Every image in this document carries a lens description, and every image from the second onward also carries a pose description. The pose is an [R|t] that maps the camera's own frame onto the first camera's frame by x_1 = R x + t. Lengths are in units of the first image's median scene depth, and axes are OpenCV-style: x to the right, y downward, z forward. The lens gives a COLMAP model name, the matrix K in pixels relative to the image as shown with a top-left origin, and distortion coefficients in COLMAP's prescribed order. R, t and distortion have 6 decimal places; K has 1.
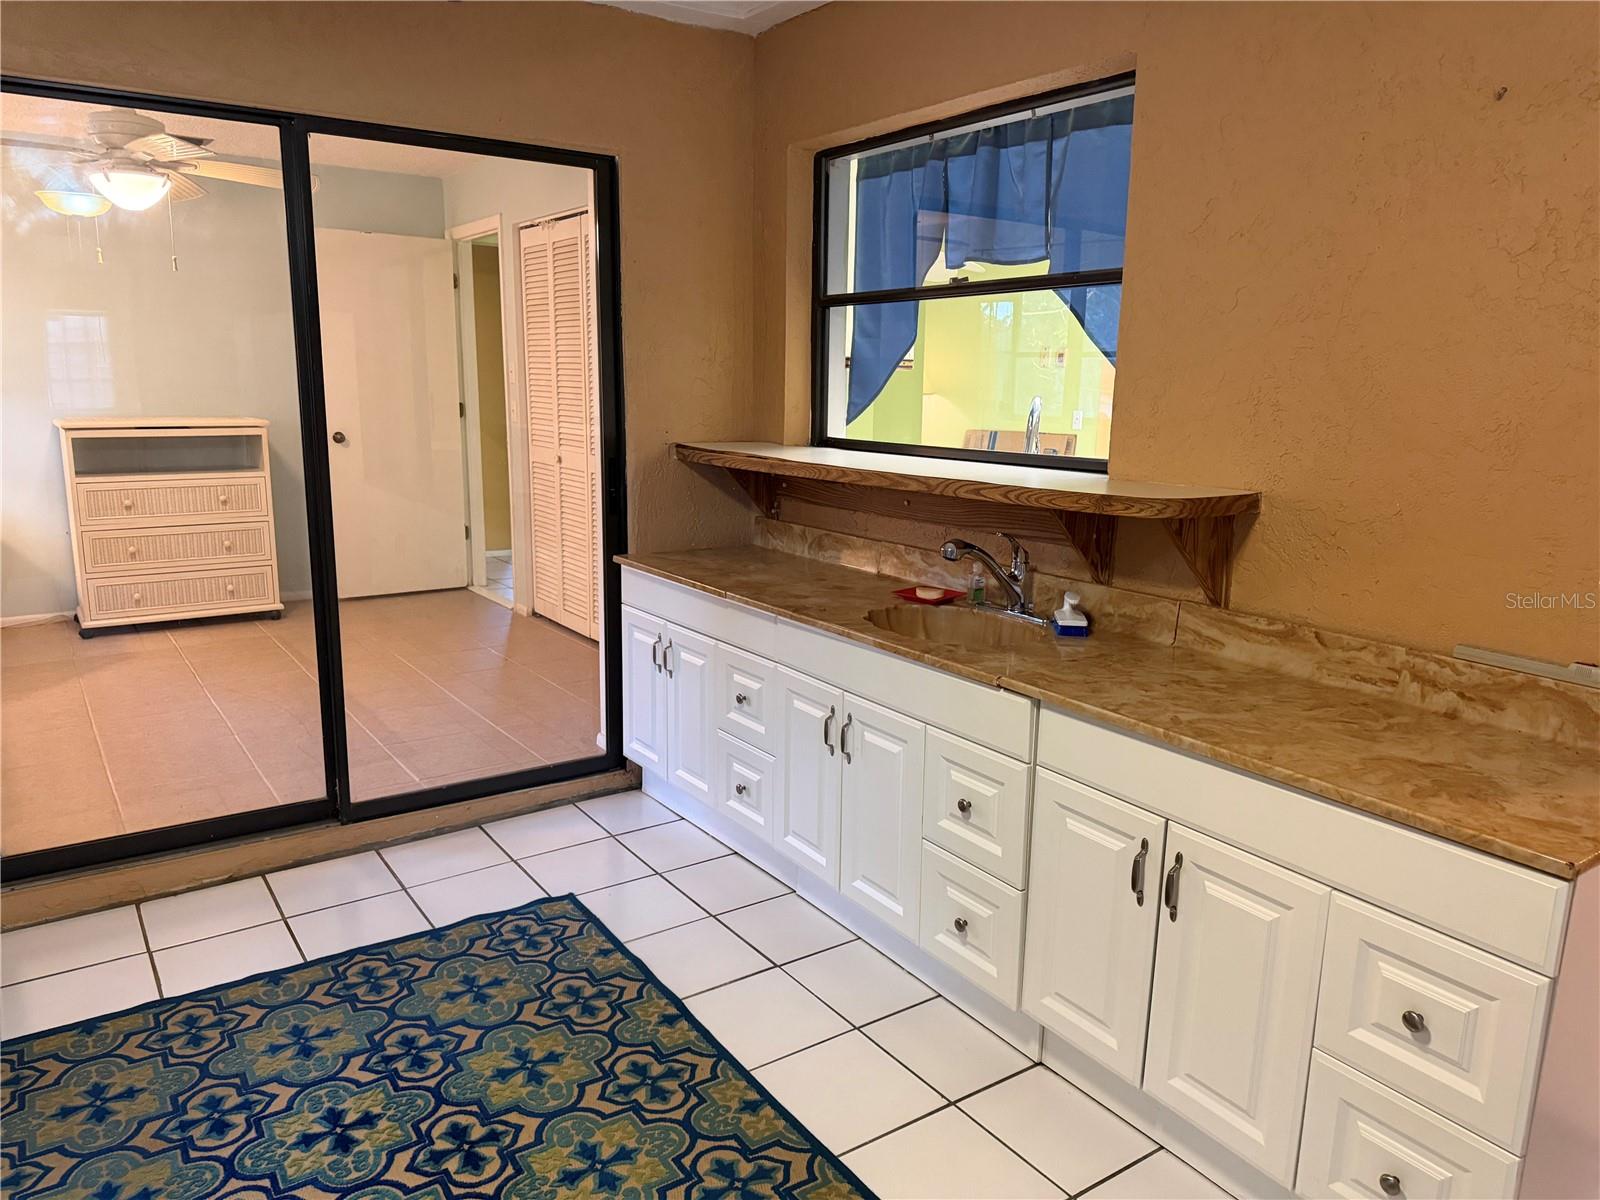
lens RADIAL K [[1103.3, 0, 800.0], [0, 1103.3, 600.0], [0, 0, 1]] dist [0.126536, -0.188444]
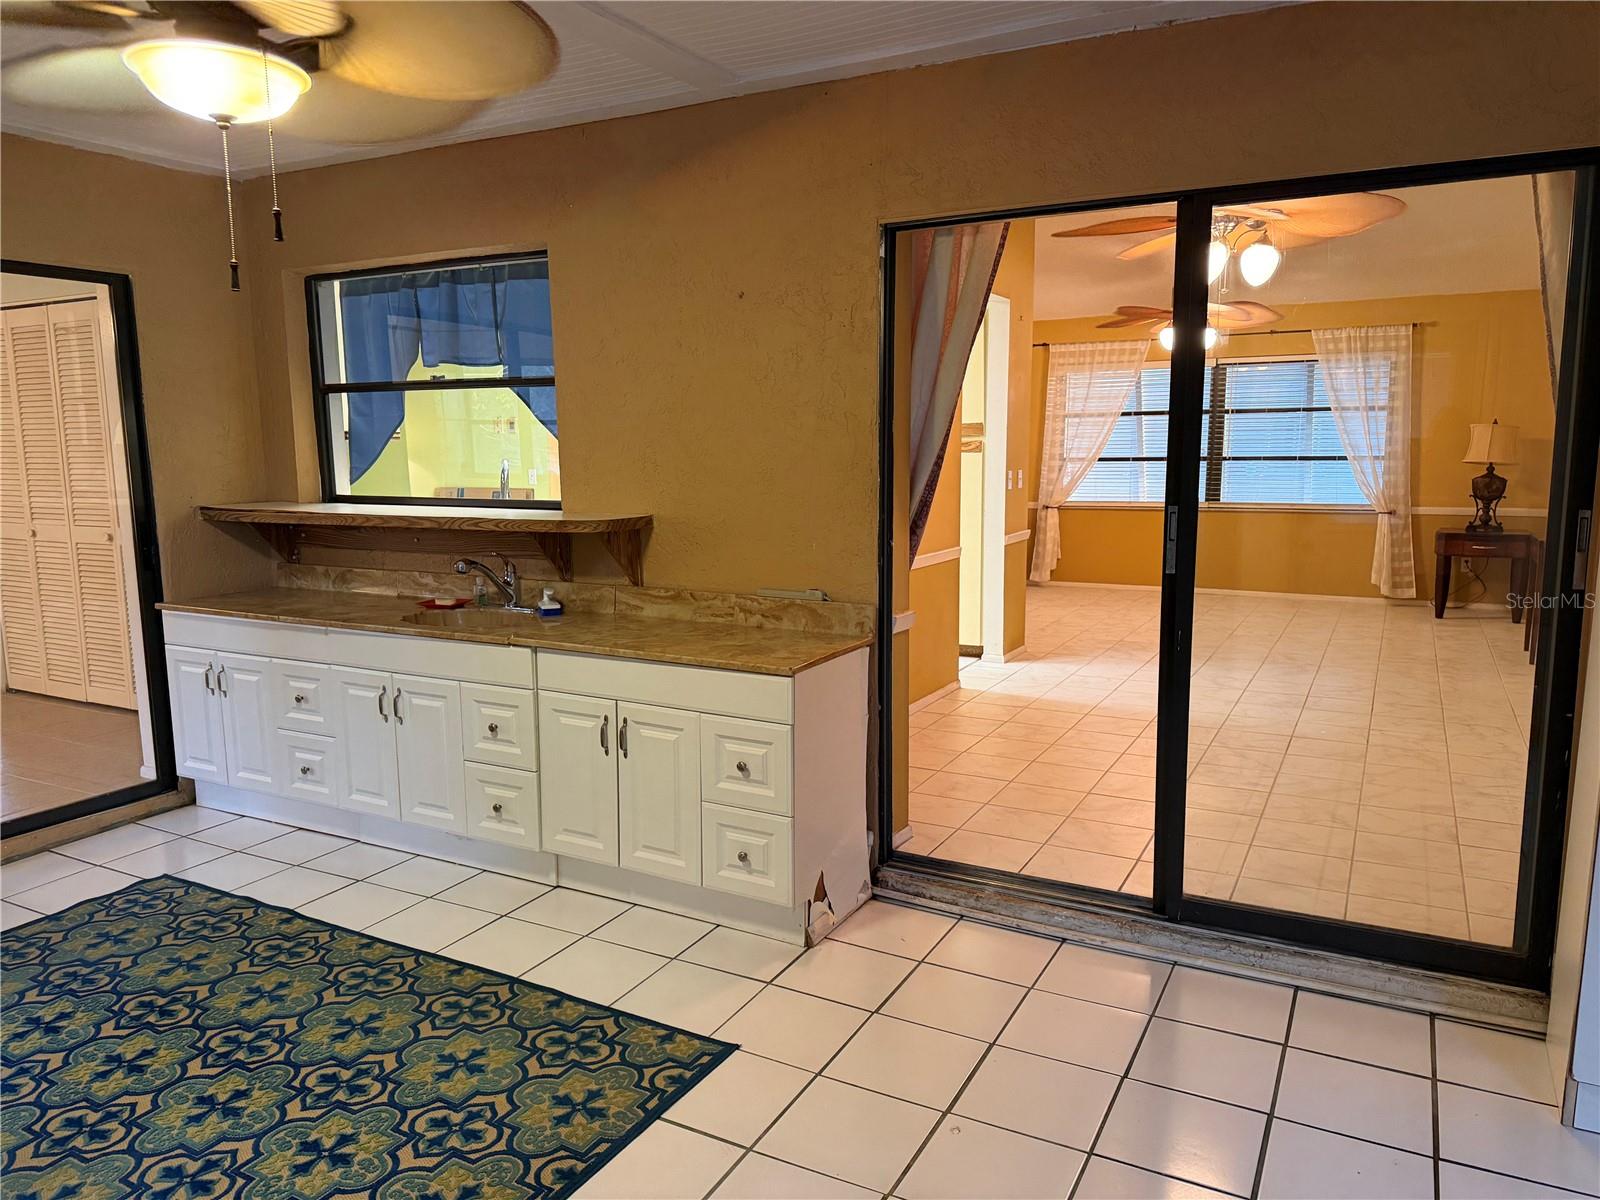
lens RADIAL K [[1103.3, 0, 800.0], [0, 1103.3, 600.0], [0, 0, 1]] dist [0.126536, -0.188444]
pose [[0.885876, -0.093050, 0.454495, -0.133047], [0.115548, 0.993060, -0.021908, 0.078698], [-0.449303, 0.071924, 0.890480, -0.476004]]
